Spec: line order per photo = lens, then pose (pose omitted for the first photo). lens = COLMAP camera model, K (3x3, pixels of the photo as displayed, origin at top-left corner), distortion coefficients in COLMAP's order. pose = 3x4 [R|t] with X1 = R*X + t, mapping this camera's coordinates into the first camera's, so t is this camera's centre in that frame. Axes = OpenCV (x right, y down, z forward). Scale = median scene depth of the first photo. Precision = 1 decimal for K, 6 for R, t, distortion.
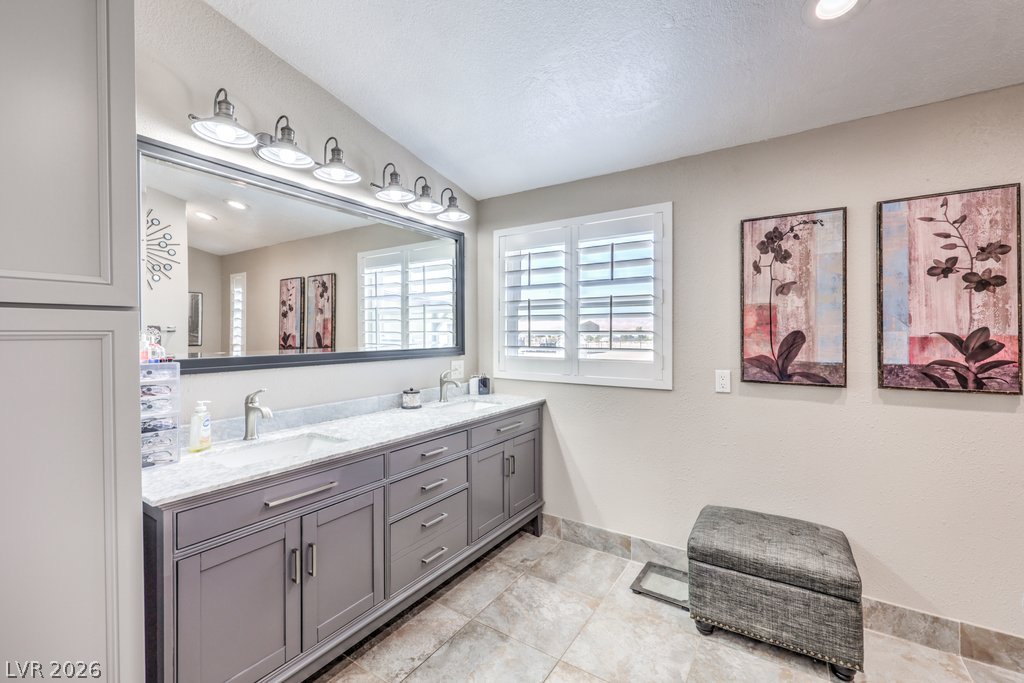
lens RADIAL K [[423.4, 0, 515.2], [0, 423.4, 335.2], [0, 0, 1]] dist [0.003605, 0.000802]
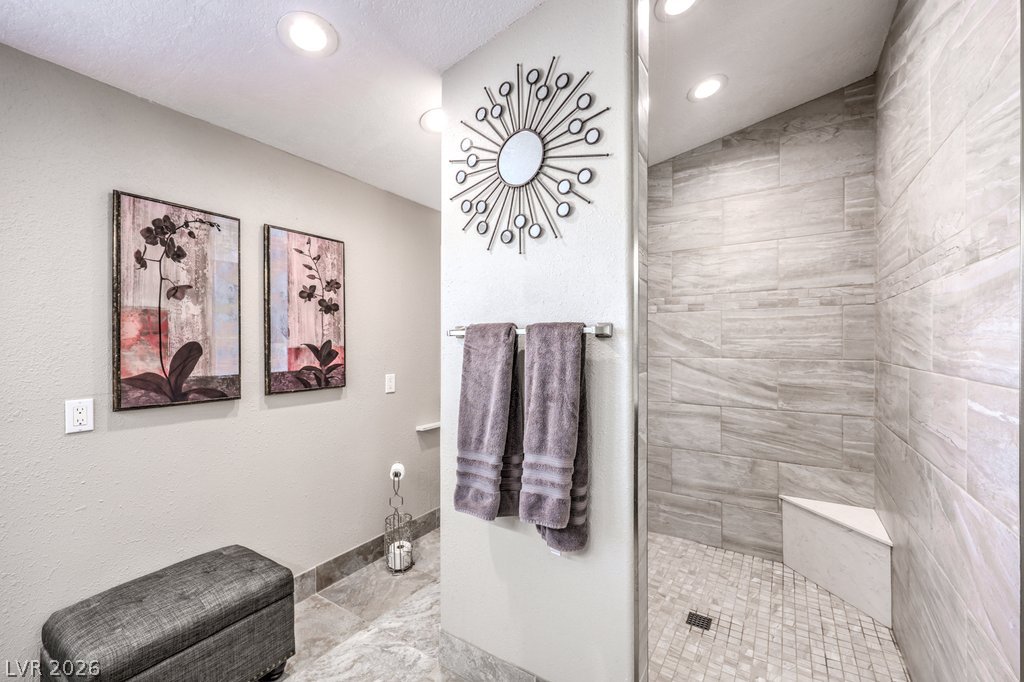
lens RADIAL K [[423.4, 0, 514.0], [0, 423.4, 345.8], [0, 0, 1]] dist [0.003605, 0.000802]
pose [[-0.001392, -0.000141, 0.999999, -0.227648], [0.008905, 0.999960, 0.000154, 0.003462], [-0.999959, 0.008905, -0.001391, 0.357967]]
